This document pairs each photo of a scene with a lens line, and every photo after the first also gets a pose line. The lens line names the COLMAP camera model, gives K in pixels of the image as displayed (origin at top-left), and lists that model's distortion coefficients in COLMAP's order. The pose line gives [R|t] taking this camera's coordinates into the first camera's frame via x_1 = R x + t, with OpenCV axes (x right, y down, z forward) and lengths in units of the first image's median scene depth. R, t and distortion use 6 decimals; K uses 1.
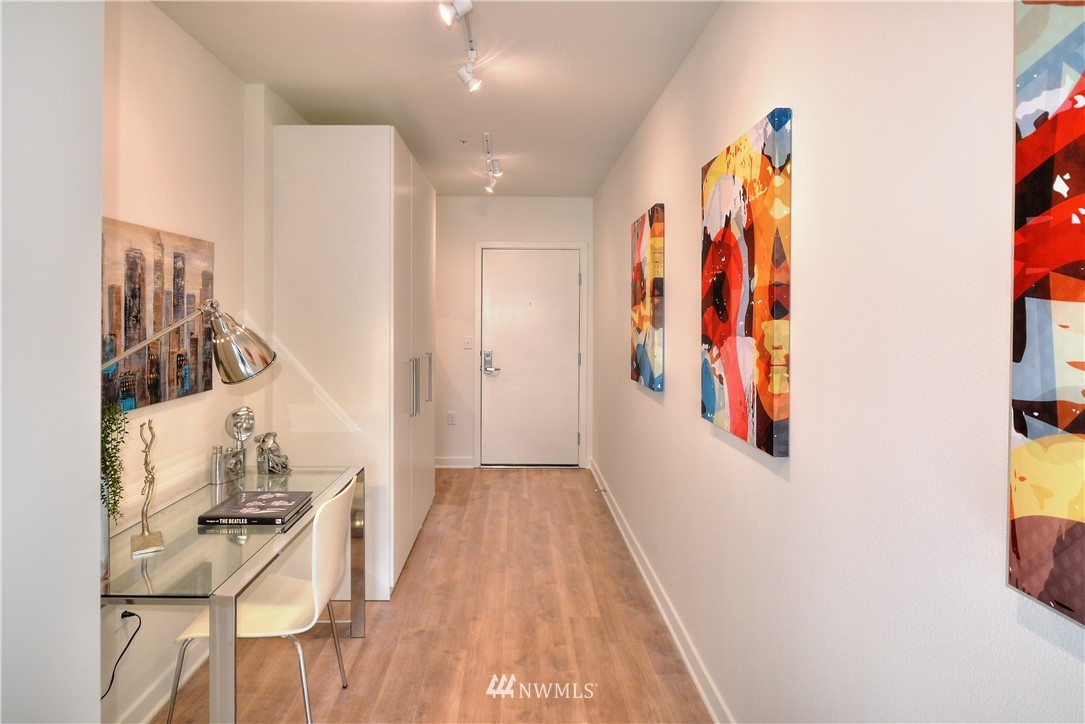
lens RADIAL K [[594.4, 0, 528.4], [0, 594.4, 314.8], [0, 0, 1]] dist [0.003866, -0.004695]
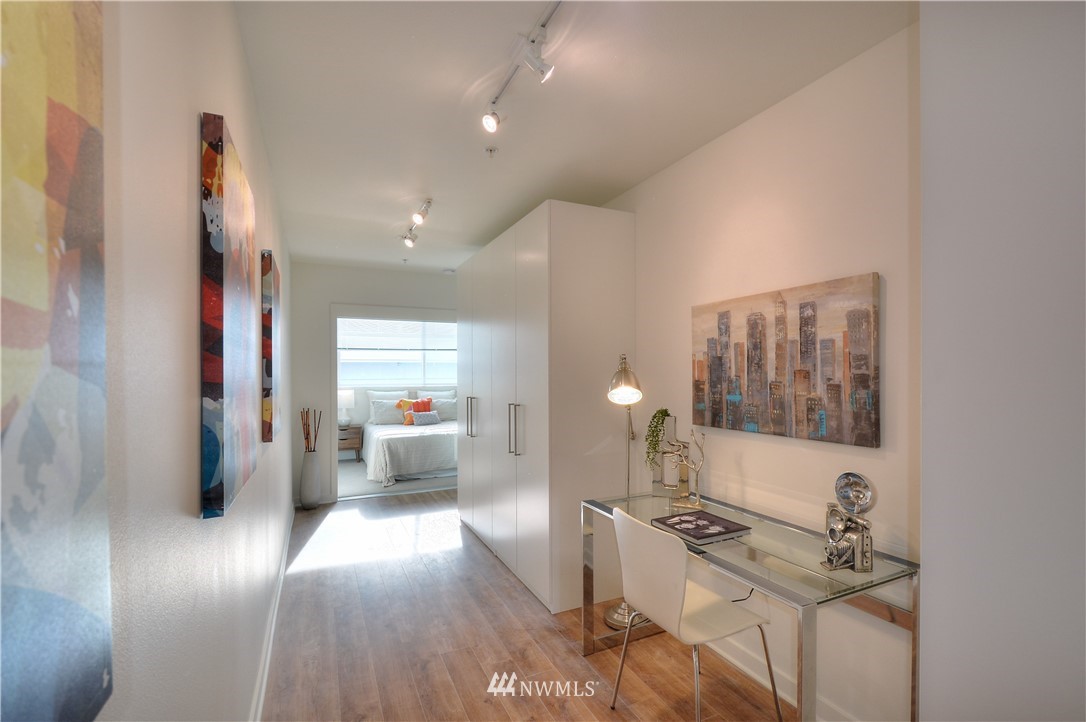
lens RADIAL K [[507.2, 0, 516.0], [0, 507.2, 382.9], [0, 0, 1]] dist [0.006528, -0.005745]
pose [[-0.937194, 0.007123, -0.348736, 0.210500], [0.001766, 0.999876, 0.015677, 0.023916], [0.348804, 0.014077, -0.937090, 1.631763]]
